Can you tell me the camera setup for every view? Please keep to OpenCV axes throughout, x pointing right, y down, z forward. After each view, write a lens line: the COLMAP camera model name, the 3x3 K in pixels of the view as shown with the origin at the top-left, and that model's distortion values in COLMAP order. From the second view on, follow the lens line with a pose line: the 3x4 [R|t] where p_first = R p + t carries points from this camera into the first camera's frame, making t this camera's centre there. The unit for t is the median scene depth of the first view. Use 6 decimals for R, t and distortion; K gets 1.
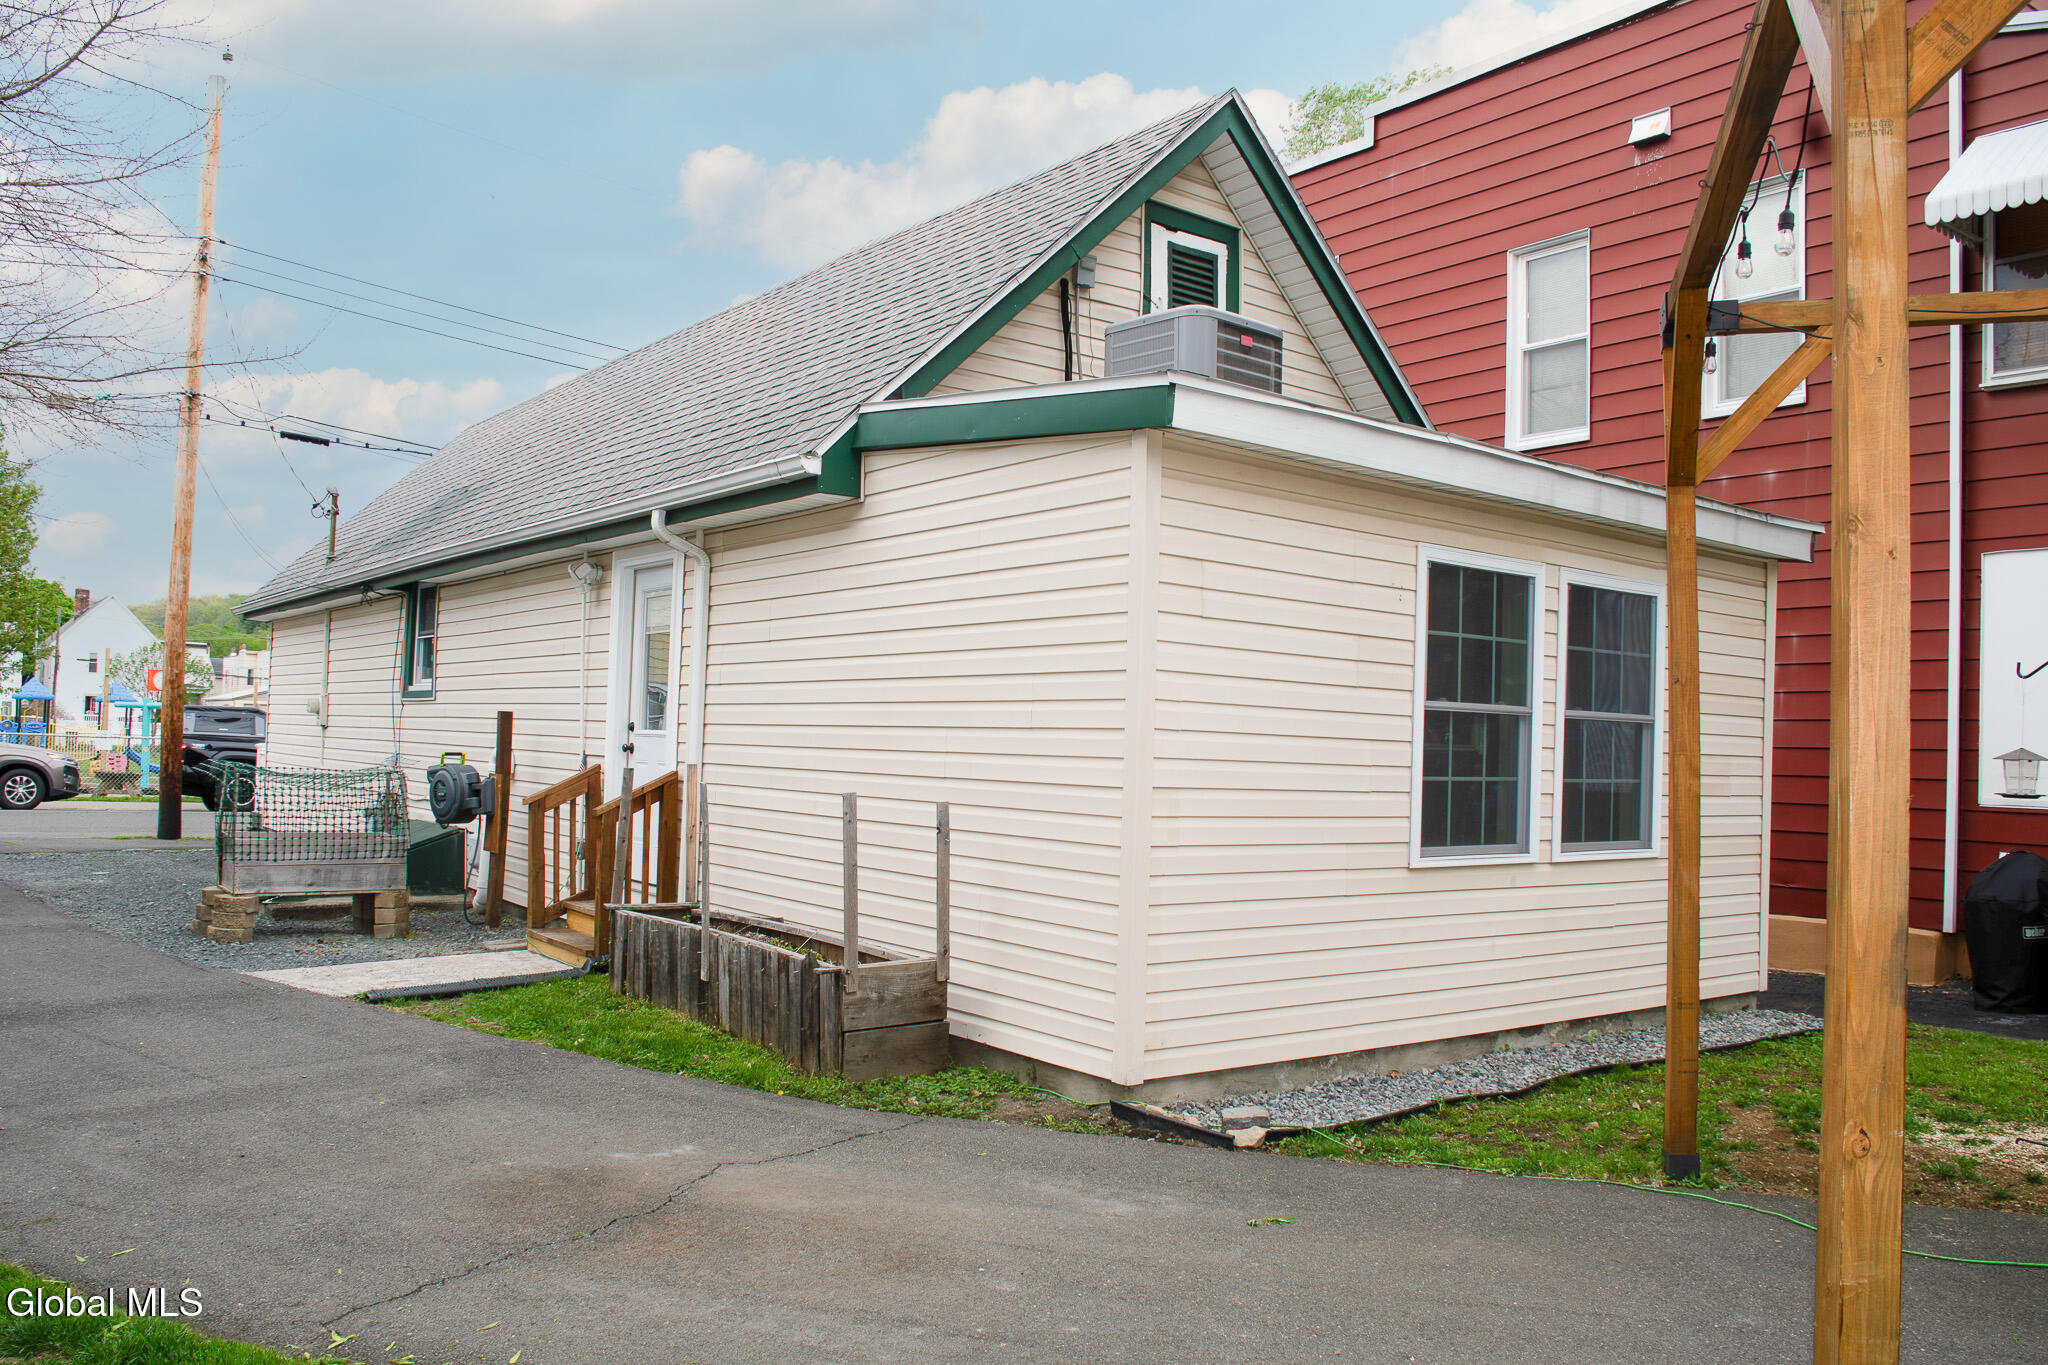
lens RADIAL K [[1631.5, 0, 1021.0], [0, 1631.5, 695.7], [0, 0, 1]] dist [-0.143706, 0.091113]
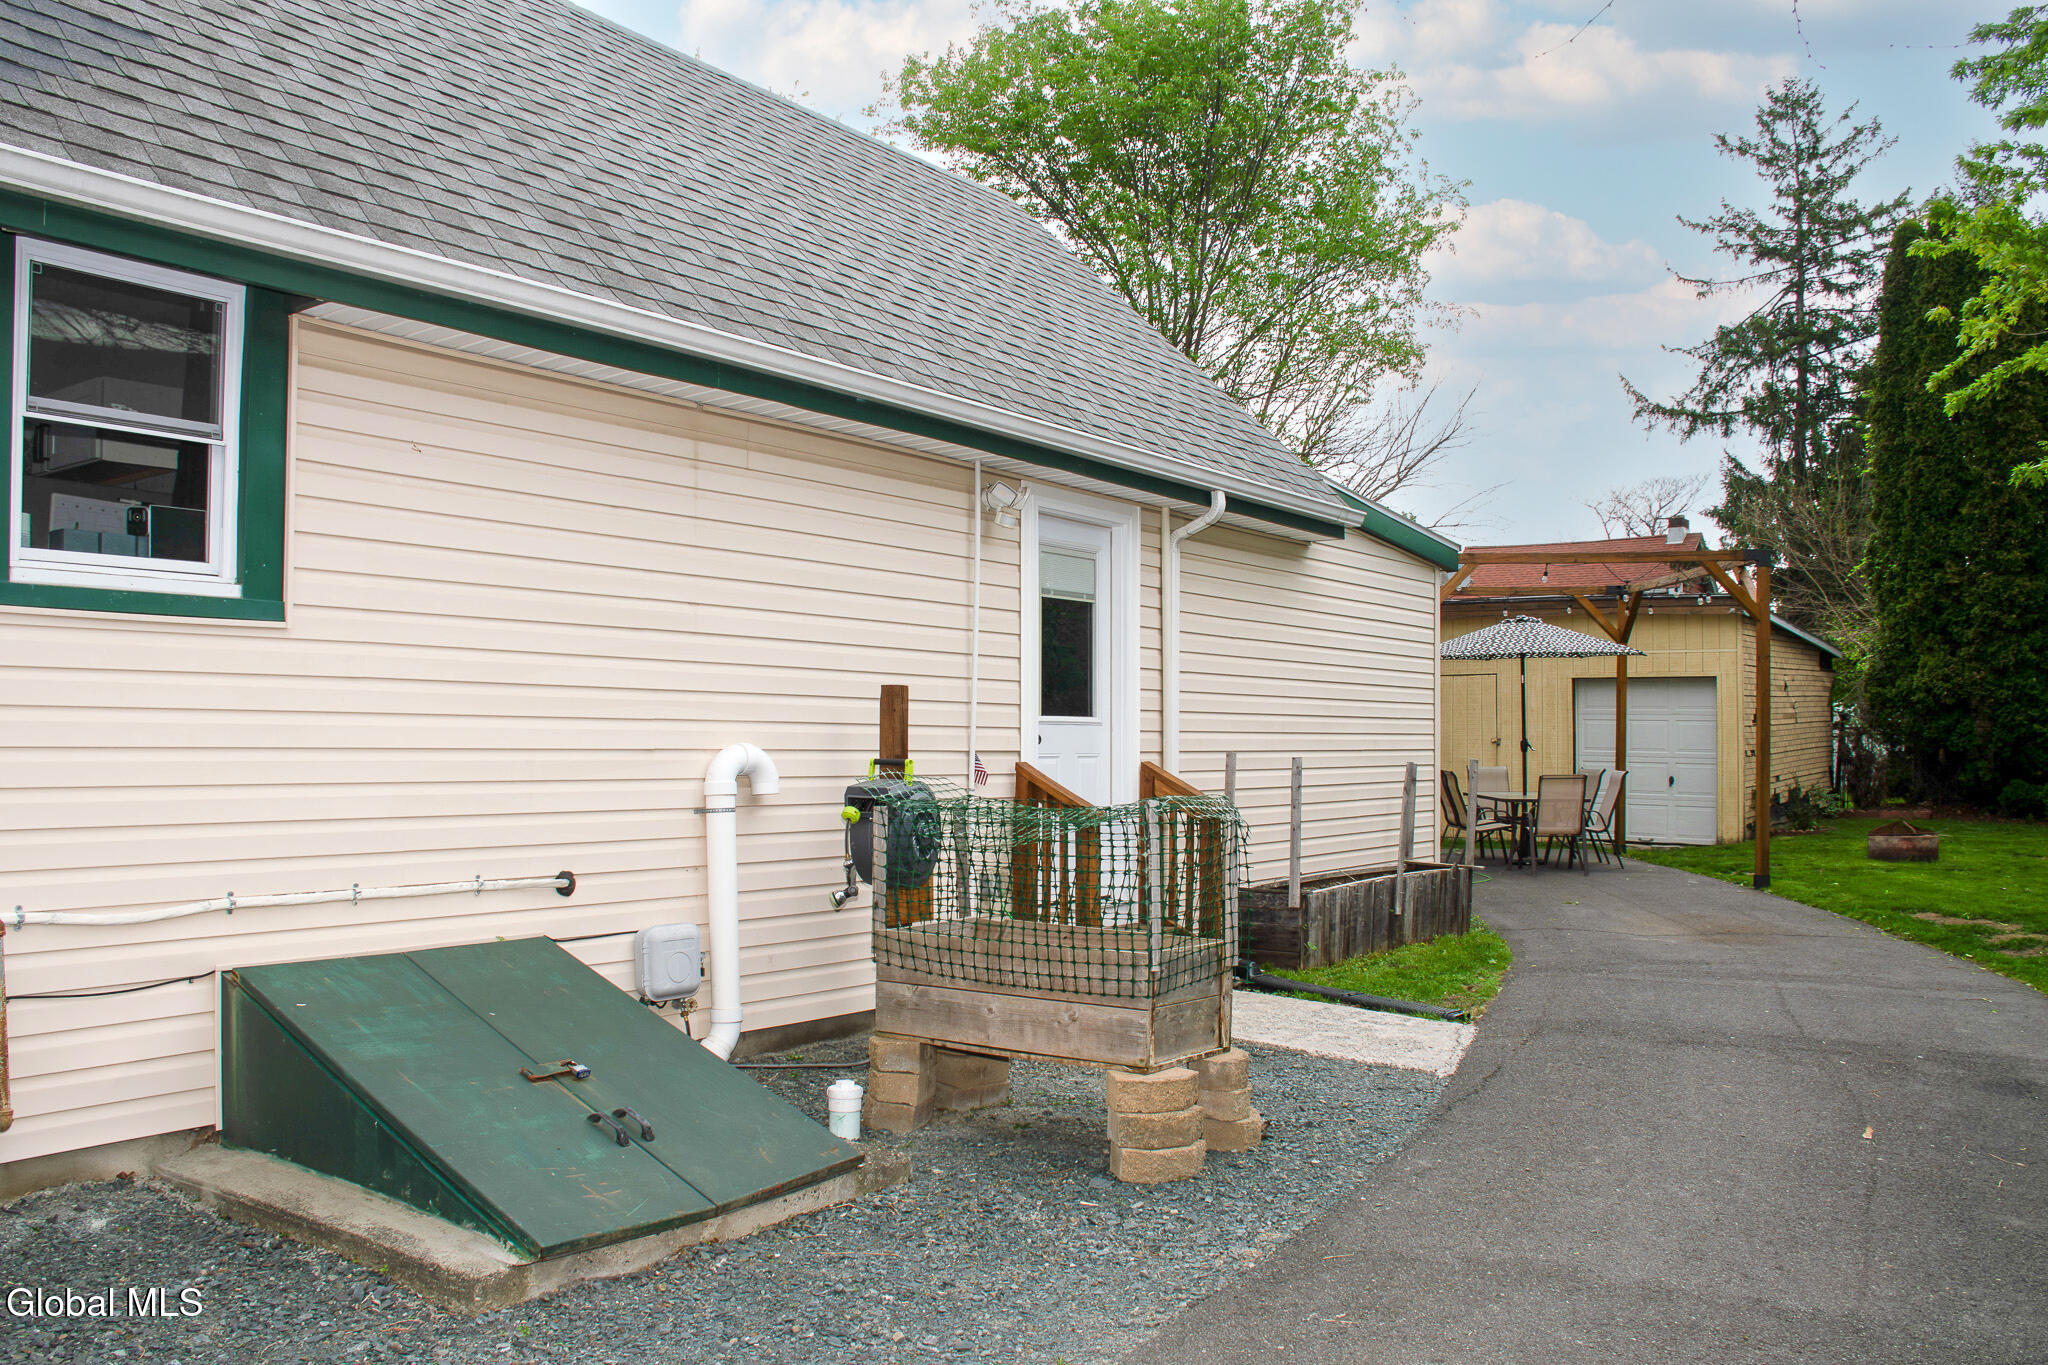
lens RADIAL K [[1631.5, 0, 1001.9], [0, 1631.5, 697.8], [0, 0, 1]] dist [-0.143706, 0.091113]
pose [[-0.281050, -0.012390, 0.959613, -1.119021], [-0.049759, 0.998760, -0.001678, 0.016001], [-0.958402, -0.048221, -0.281318, 1.392227]]
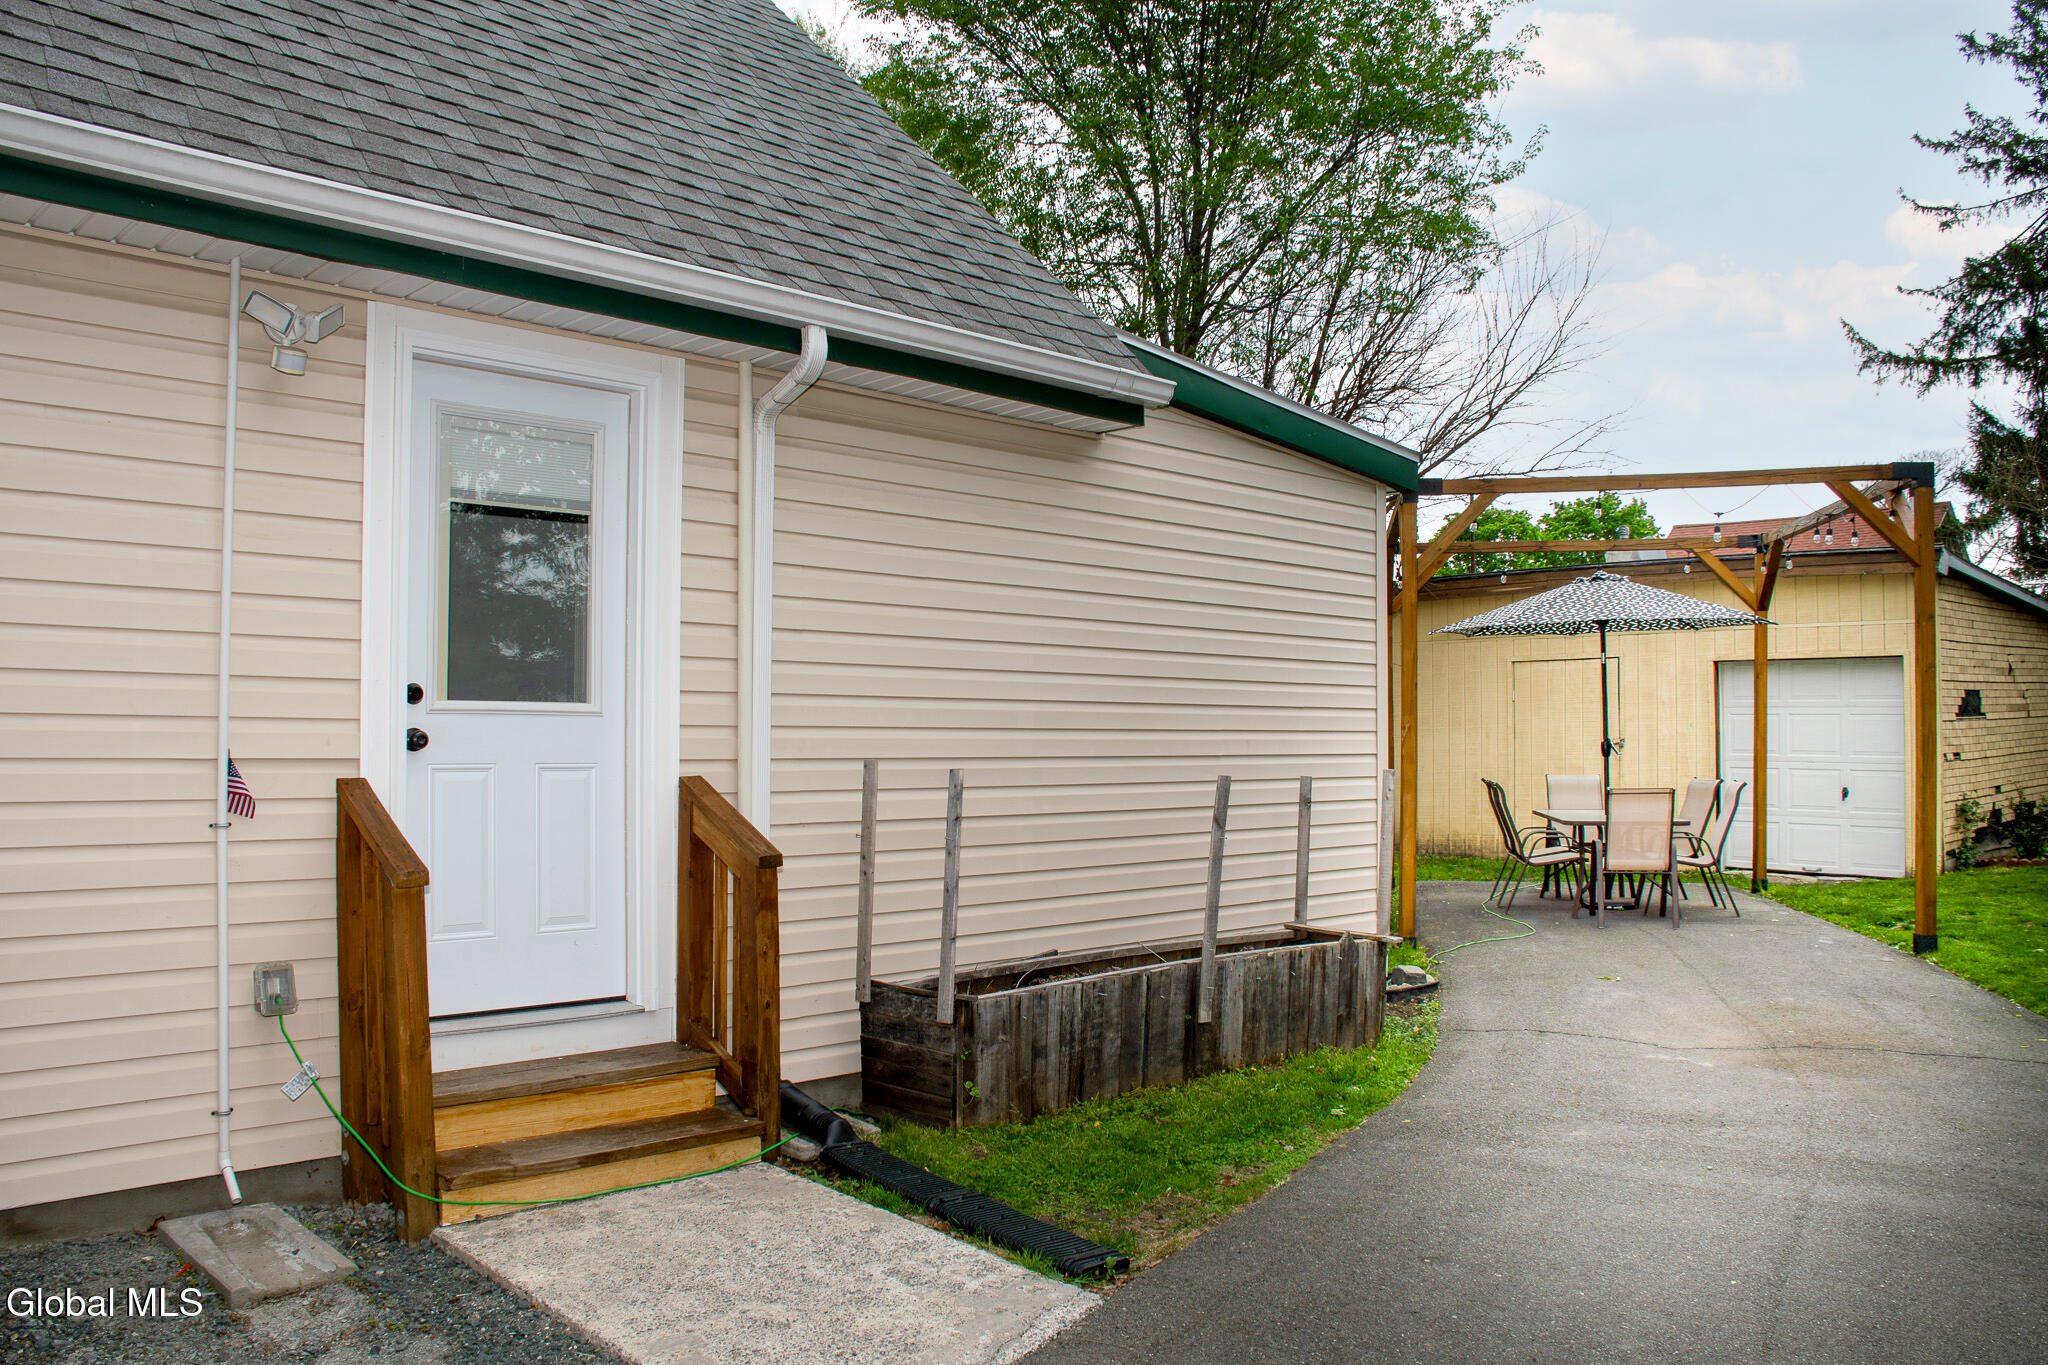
lens RADIAL K [[1631.5, 0, 981.5], [0, 1631.5, 700.0], [0, 0, 1]] dist [-0.143706, 0.091113]
pose [[-0.125974, -0.009537, 0.991988, -0.809838], [-0.041904, 0.999112, 0.004284, 0.013685], [-0.991148, -0.041029, -0.126262, 1.009028]]
